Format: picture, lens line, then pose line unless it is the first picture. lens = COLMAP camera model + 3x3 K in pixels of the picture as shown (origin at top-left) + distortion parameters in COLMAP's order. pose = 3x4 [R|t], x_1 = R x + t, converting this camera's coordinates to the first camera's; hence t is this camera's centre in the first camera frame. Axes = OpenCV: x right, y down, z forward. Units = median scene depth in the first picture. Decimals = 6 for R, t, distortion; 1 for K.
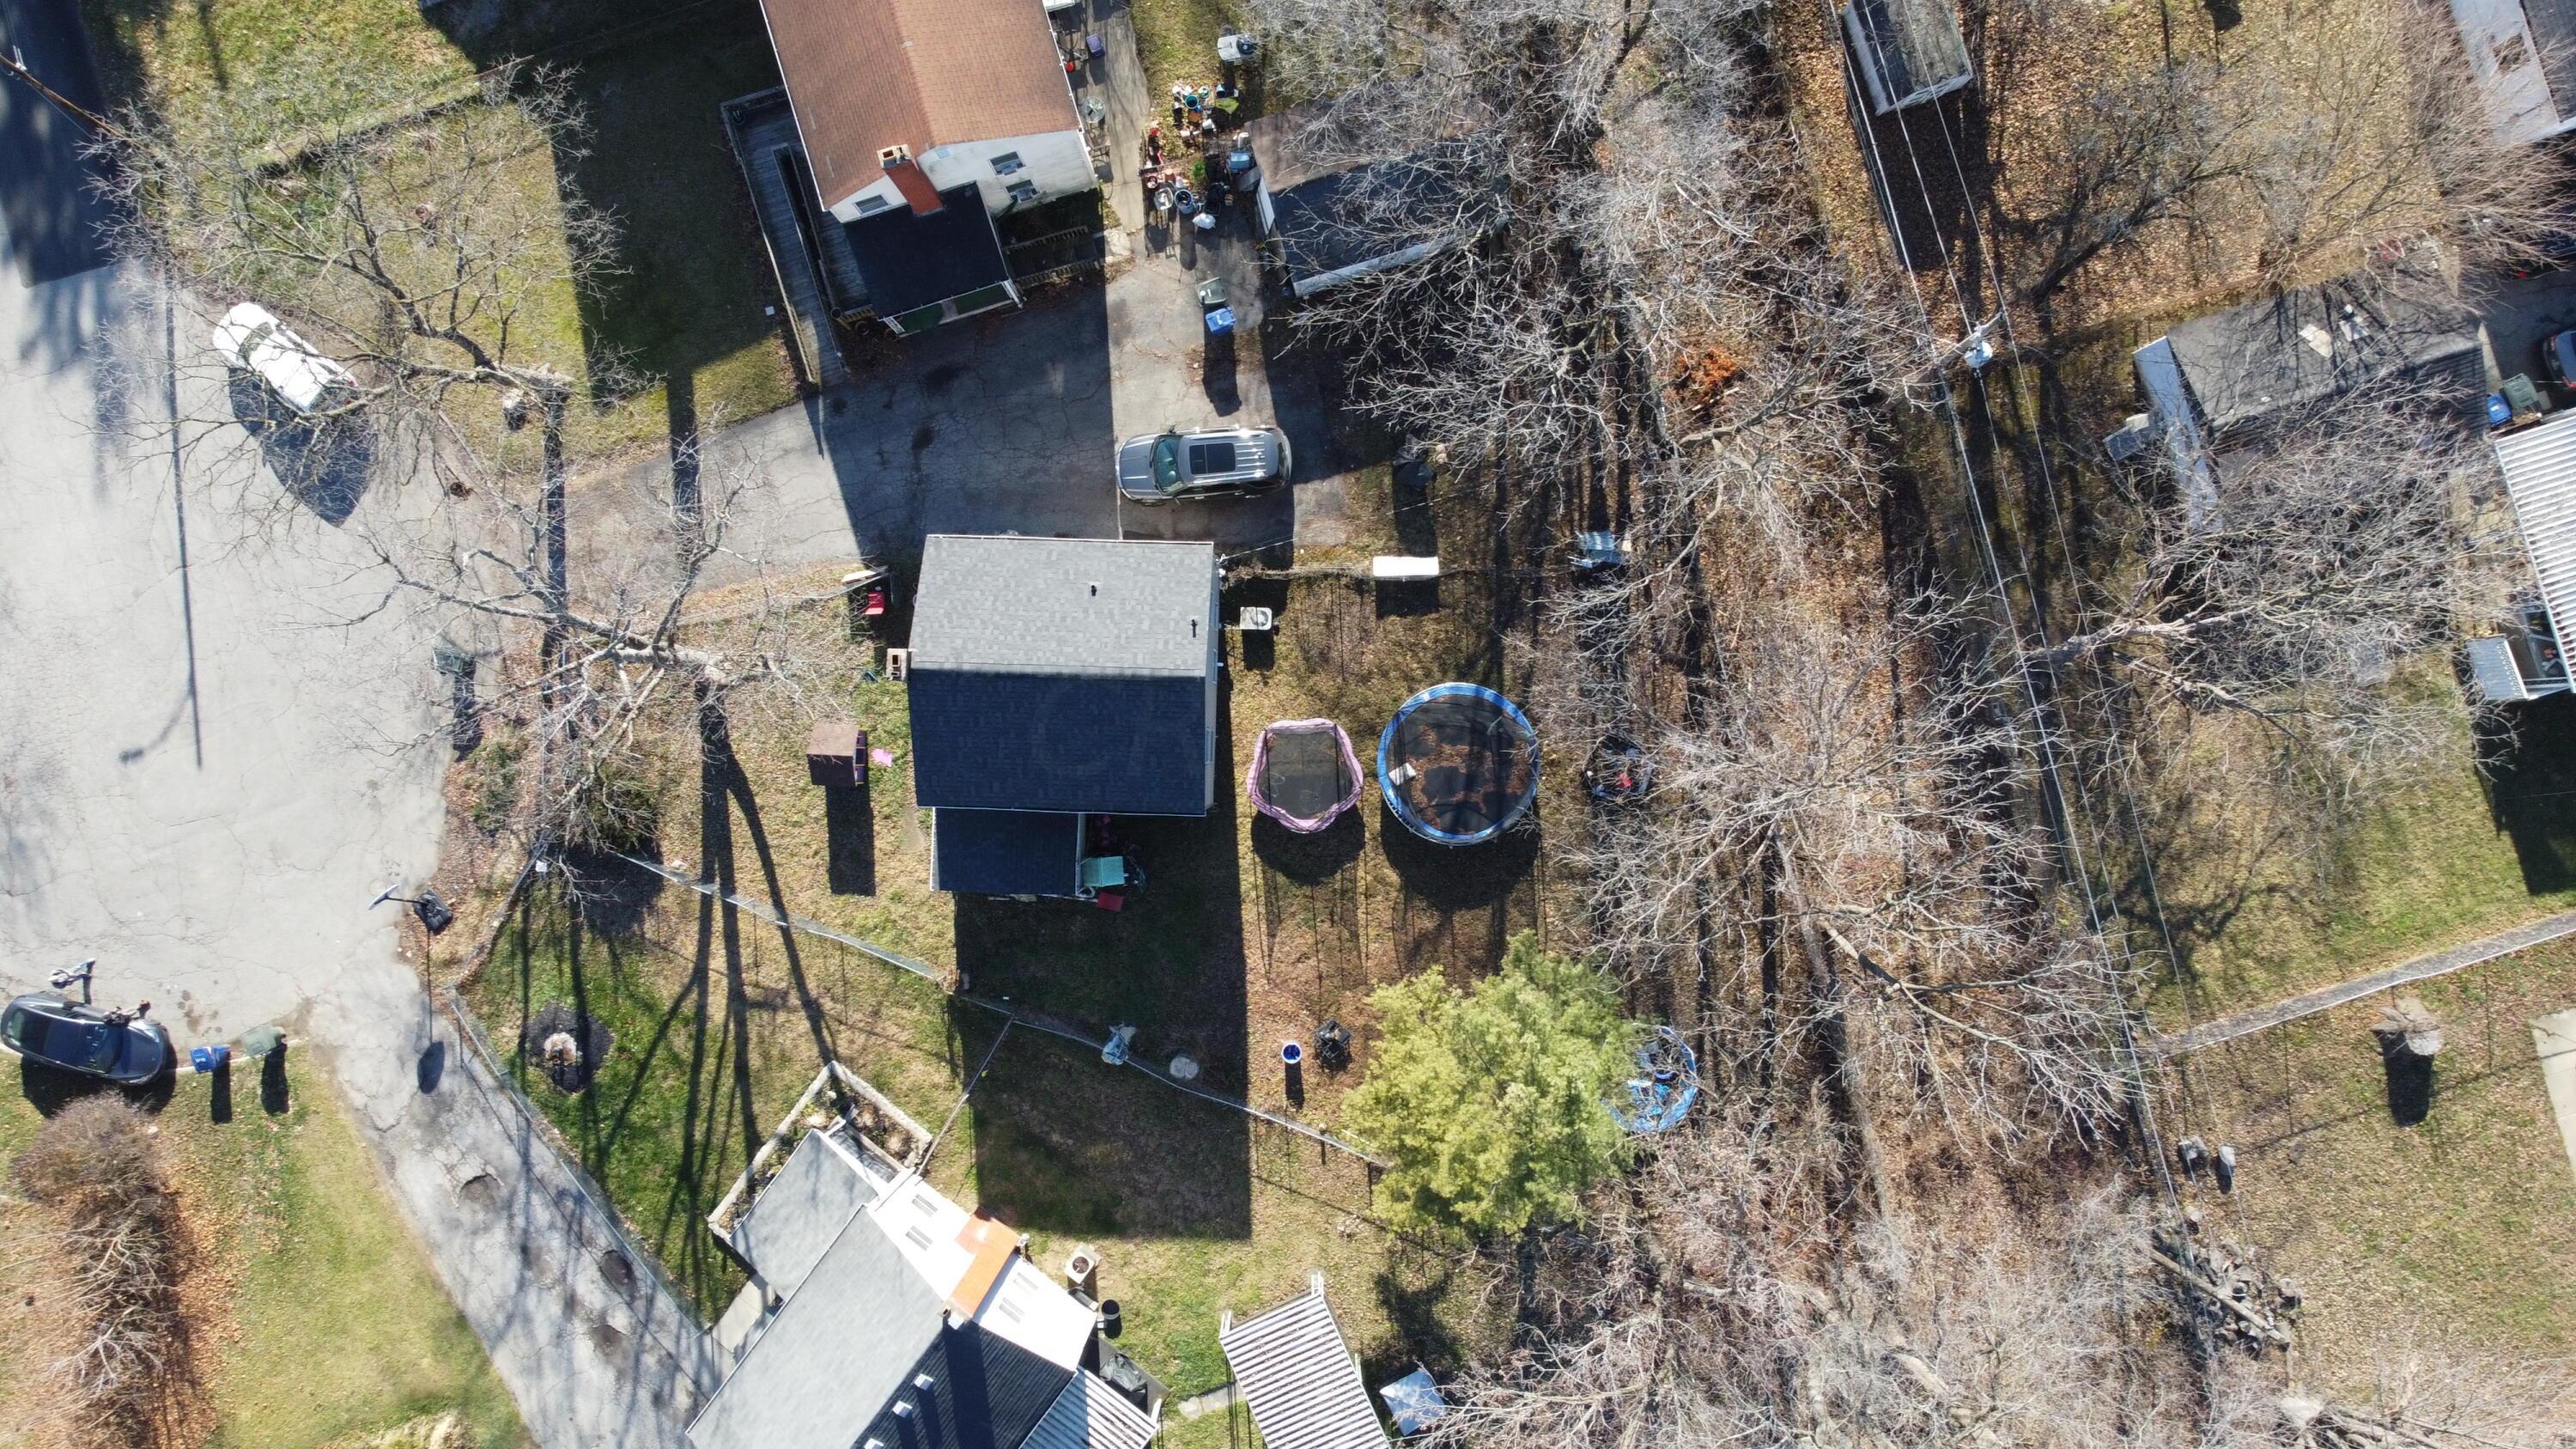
lens RADIAL K [[1906.7, 0, 1278.8], [0, 1906.7, 733.8], [0, 0, 1]] dist [0.001177, -0.036643]
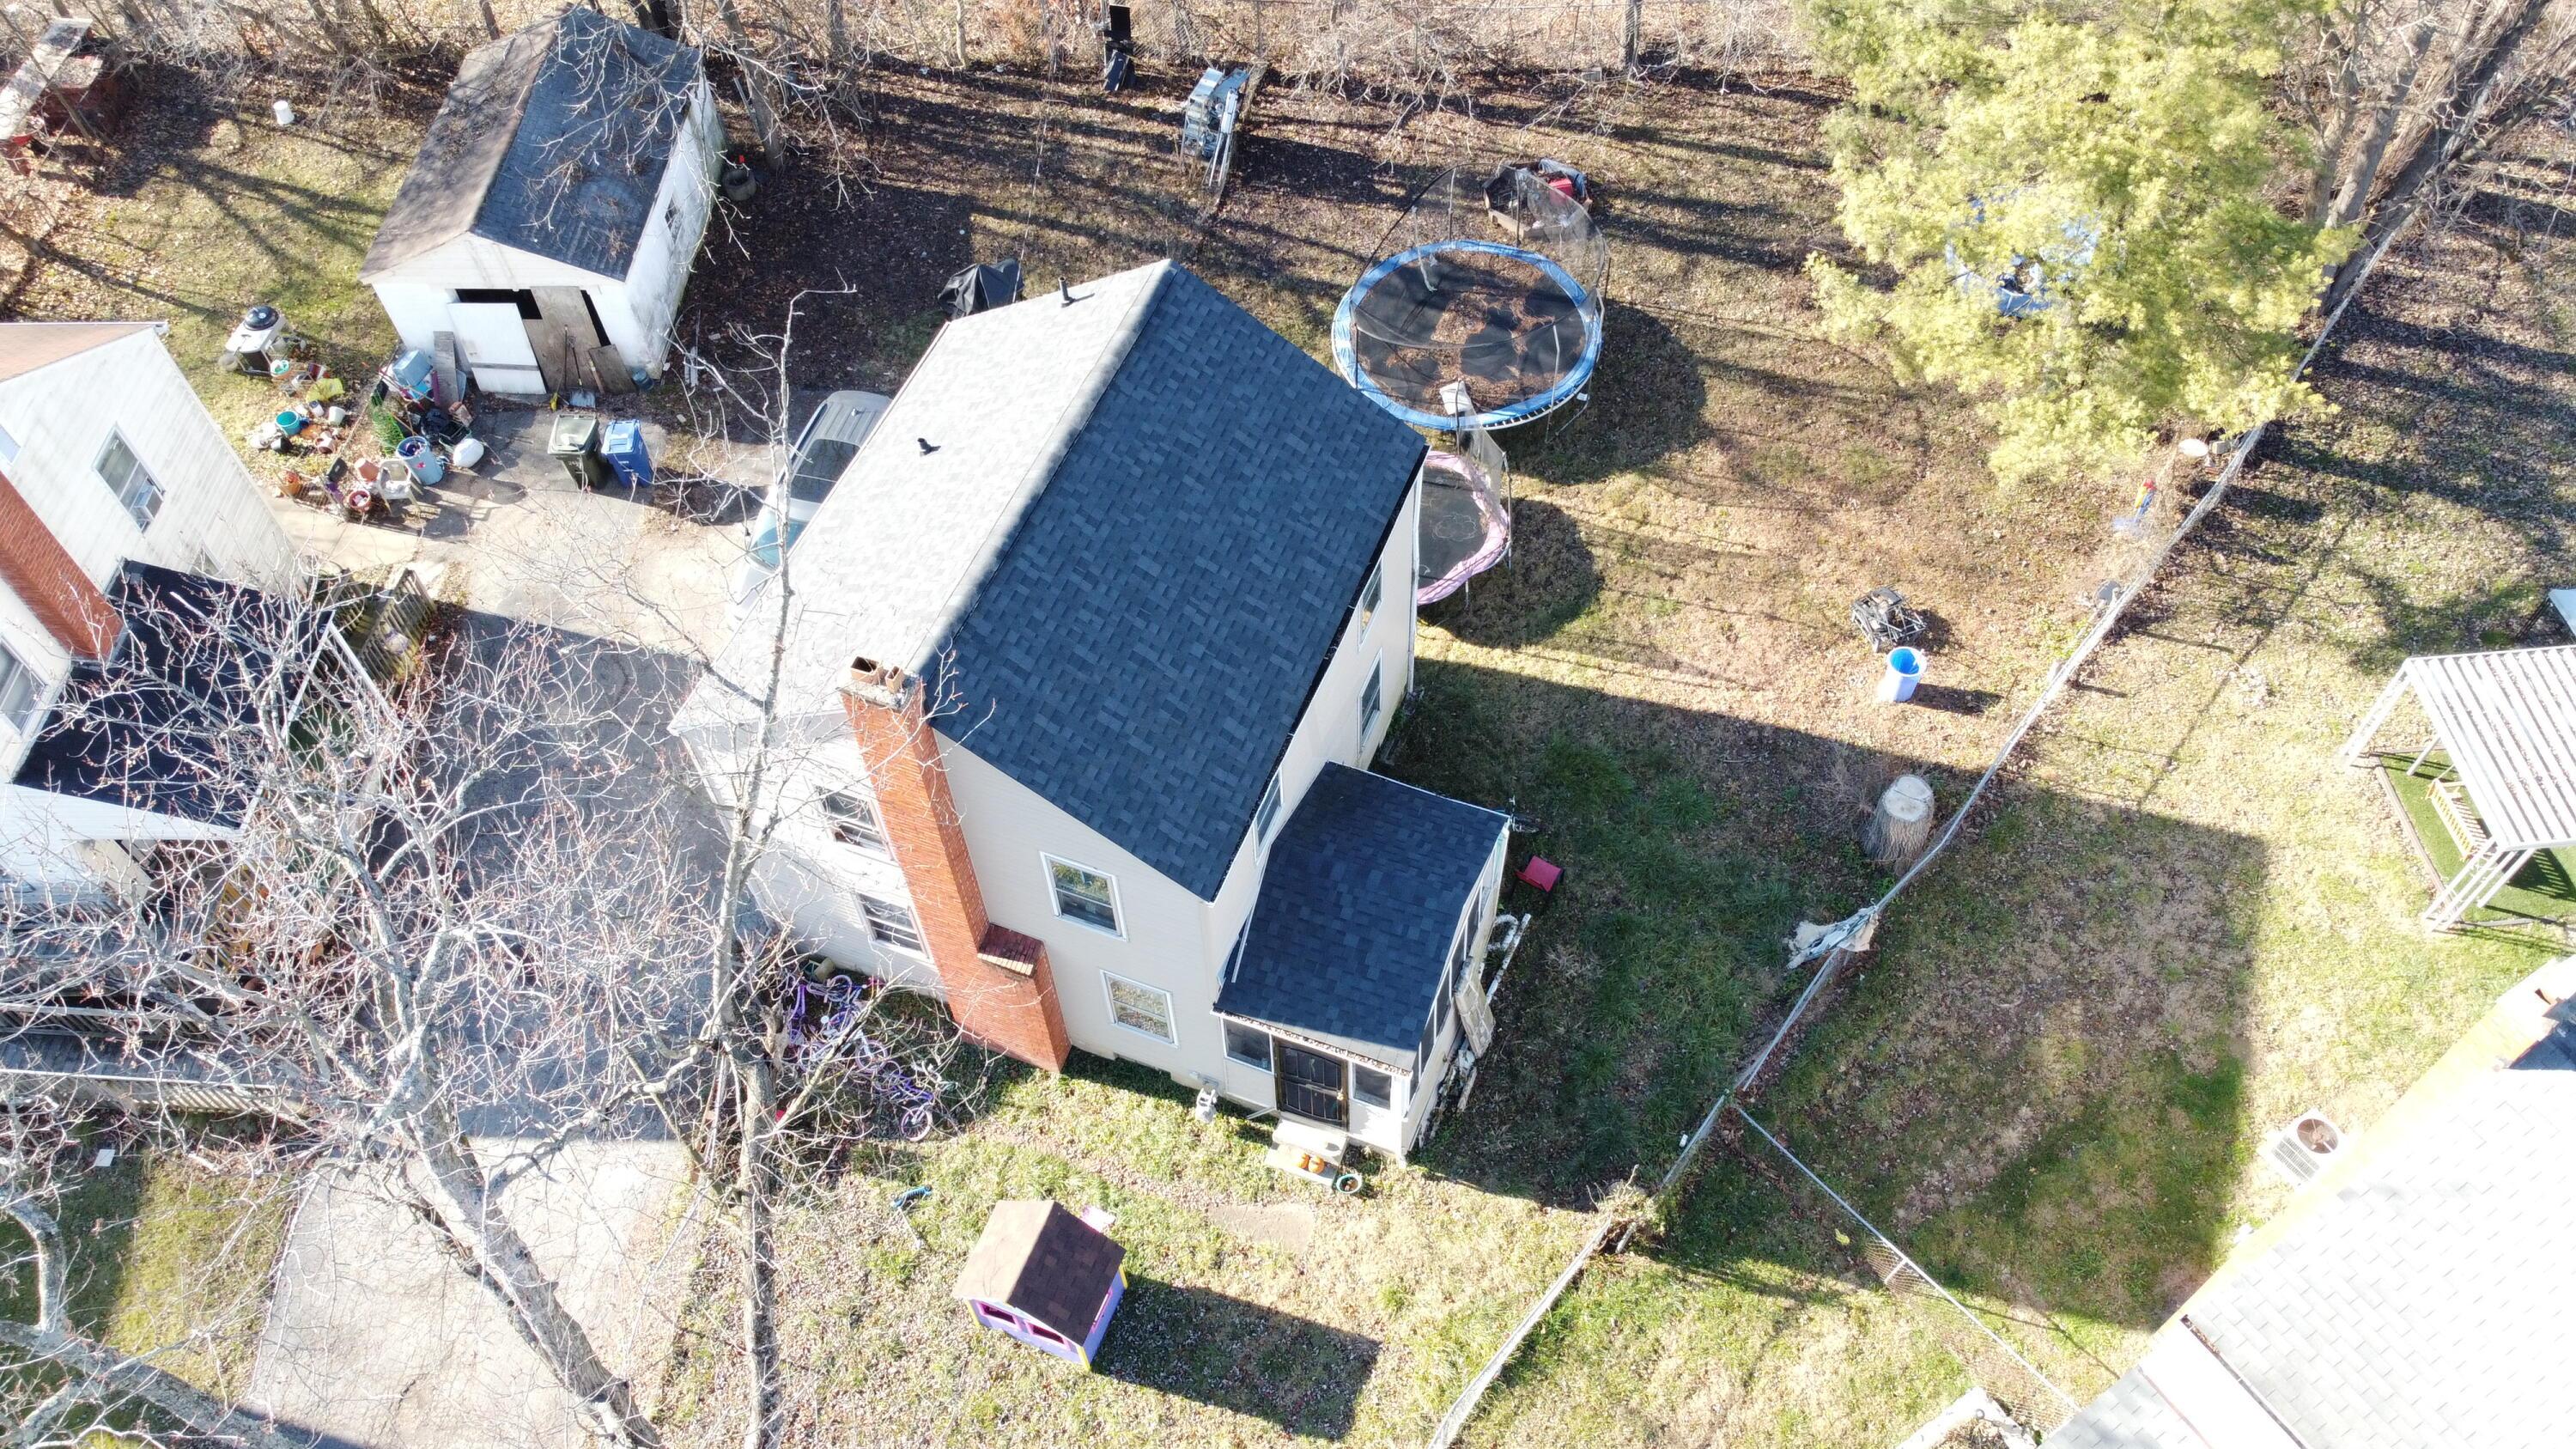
lens RADIAL K [[1906.7, 0, 1278.8], [0, 1906.7, 733.8], [0, 0, 1]] dist [0.001177, -0.036643]
pose [[0.336454, -0.762475, 0.552658, -0.351535], [0.941471, 0.259410, -0.215264, 0.120478], [0.020768, 0.592738, 0.805128, 0.573437]]
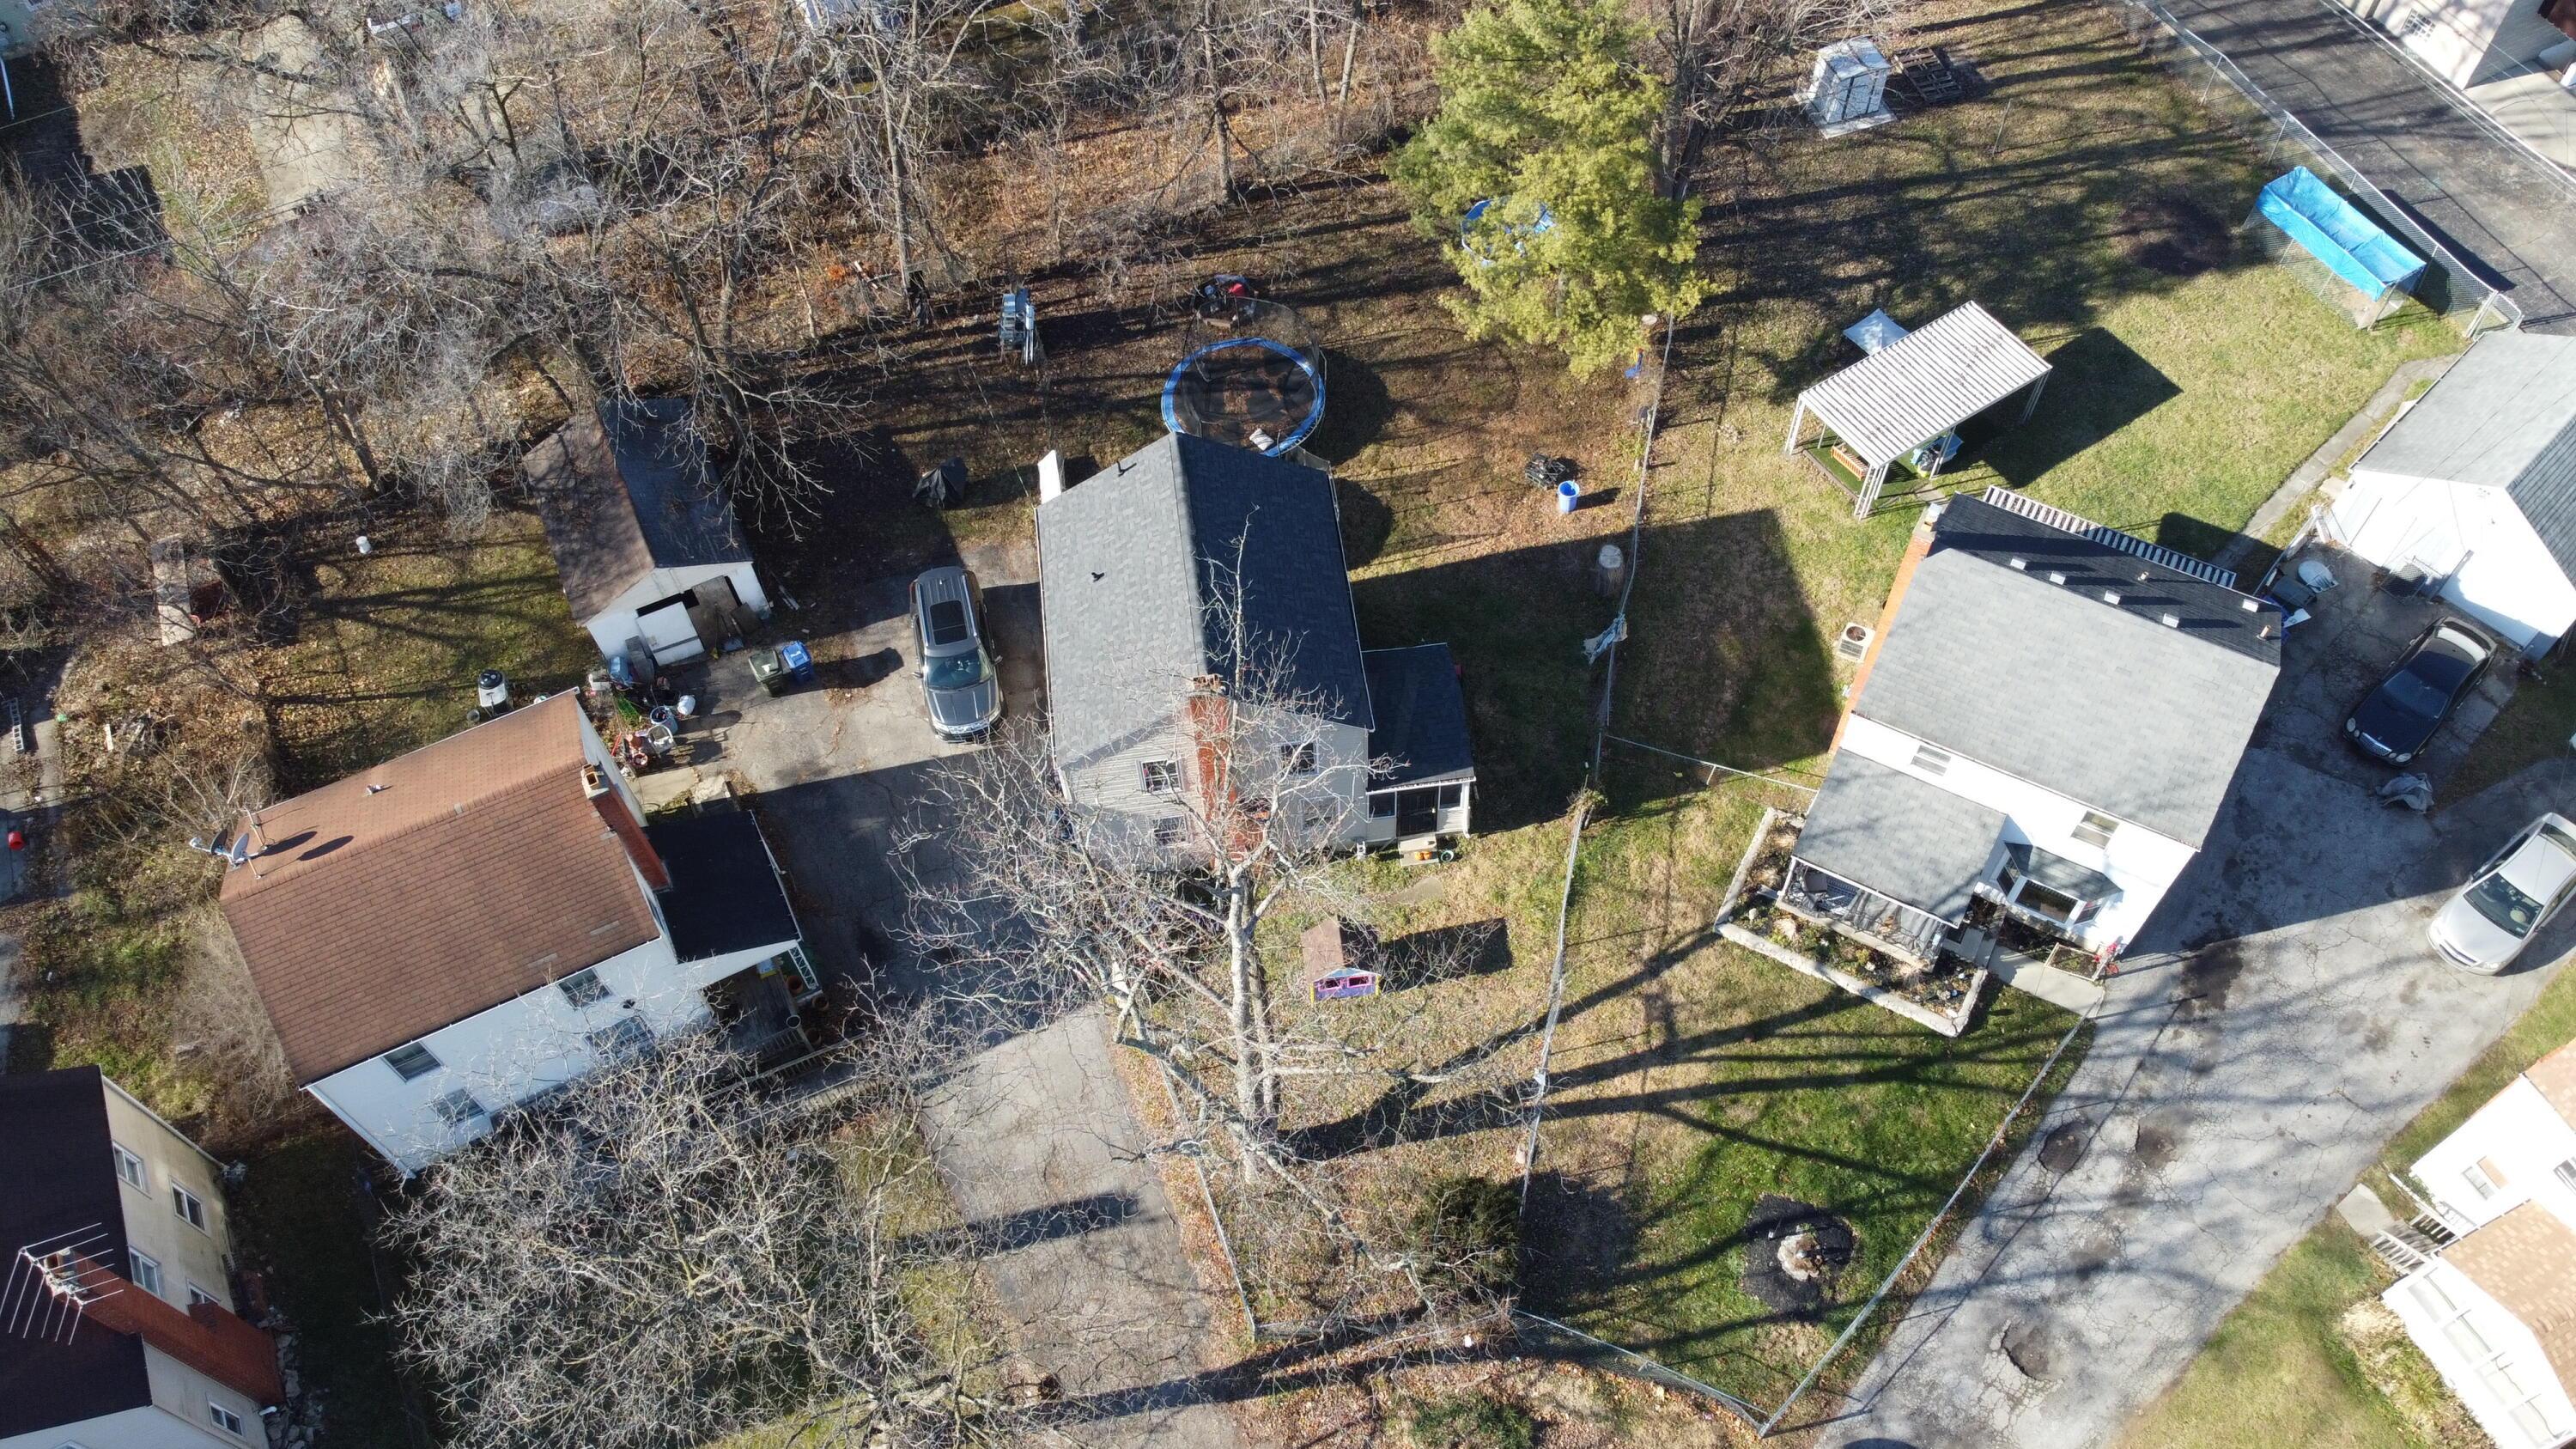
lens RADIAL K [[1906.7, 0, 1278.8], [0, 1906.7, 733.8], [0, 0, 1]] dist [0.001177, -0.036643]
pose [[-0.151171, -0.816281, 0.557524, -0.590817], [0.988146, -0.140036, 0.062904, -0.051536], [0.026726, 0.560424, 0.827774, 0.271701]]
